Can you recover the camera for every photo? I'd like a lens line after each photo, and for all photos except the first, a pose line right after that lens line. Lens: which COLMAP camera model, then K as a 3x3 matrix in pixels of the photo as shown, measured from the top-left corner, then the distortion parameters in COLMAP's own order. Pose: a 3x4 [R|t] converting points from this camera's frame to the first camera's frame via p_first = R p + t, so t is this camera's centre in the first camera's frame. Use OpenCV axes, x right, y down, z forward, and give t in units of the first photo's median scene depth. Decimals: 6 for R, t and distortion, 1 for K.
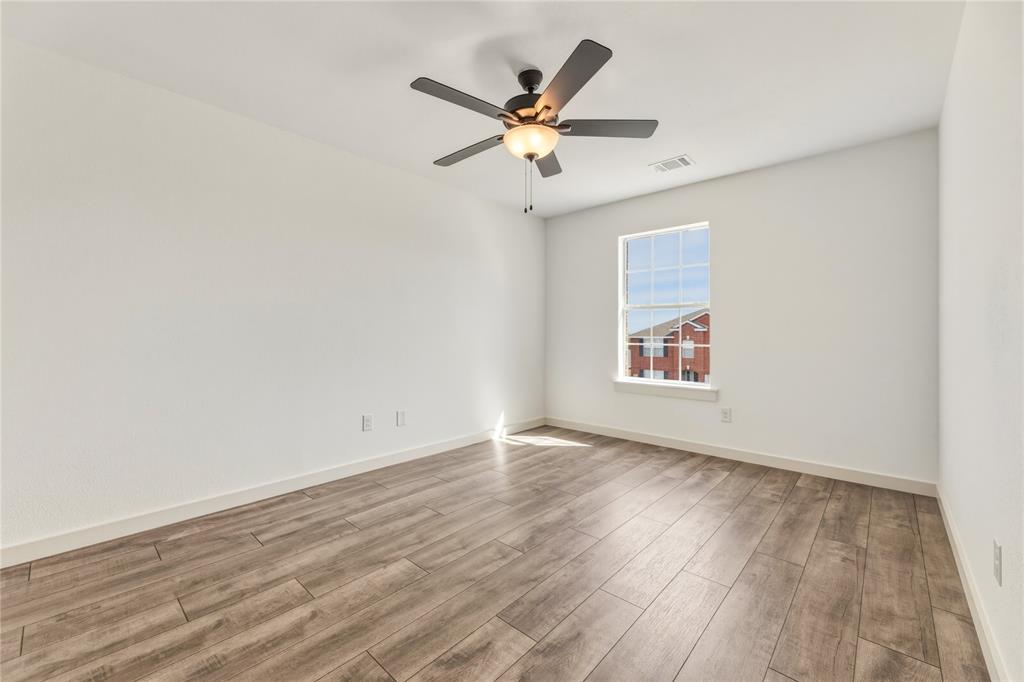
lens RADIAL K [[411.1, 0, 505.9], [0, 411.1, 341.7], [0, 0, 1]] dist [-0.002252, 0.000099]
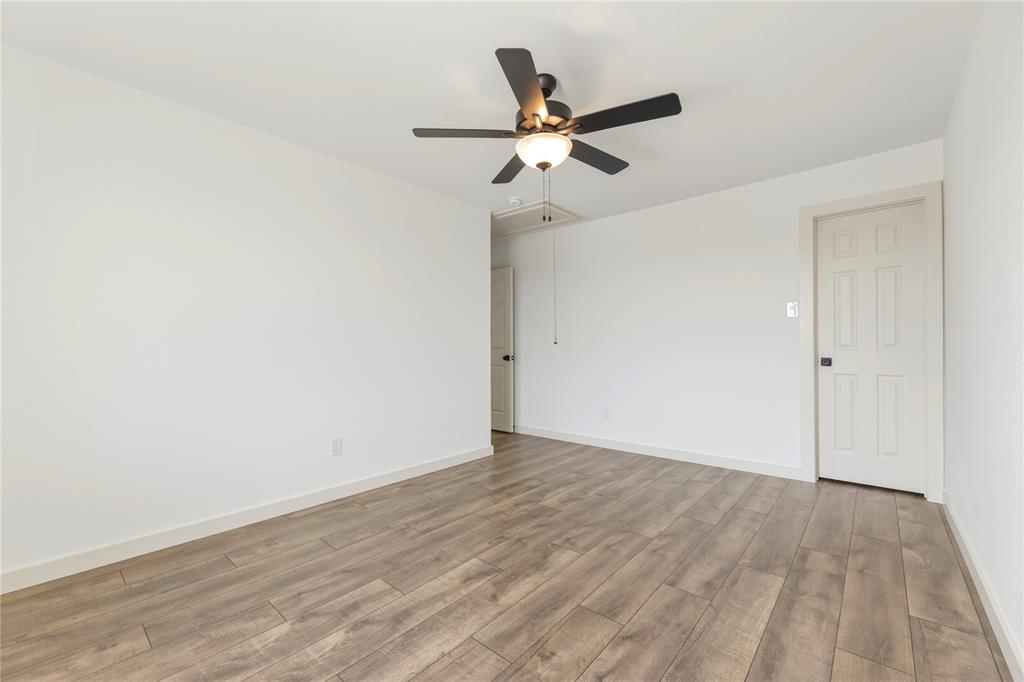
lens RADIAL K [[411.1, 0, 505.9], [0, 411.1, 341.7], [0, 0, 1]] dist [-0.002252, 0.000099]
pose [[-0.999860, 0.005582, -0.015791, 0.169472], [0.005466, 0.999958, 0.007338, -0.037978], [0.015832, 0.007251, -0.999848, 1.971366]]
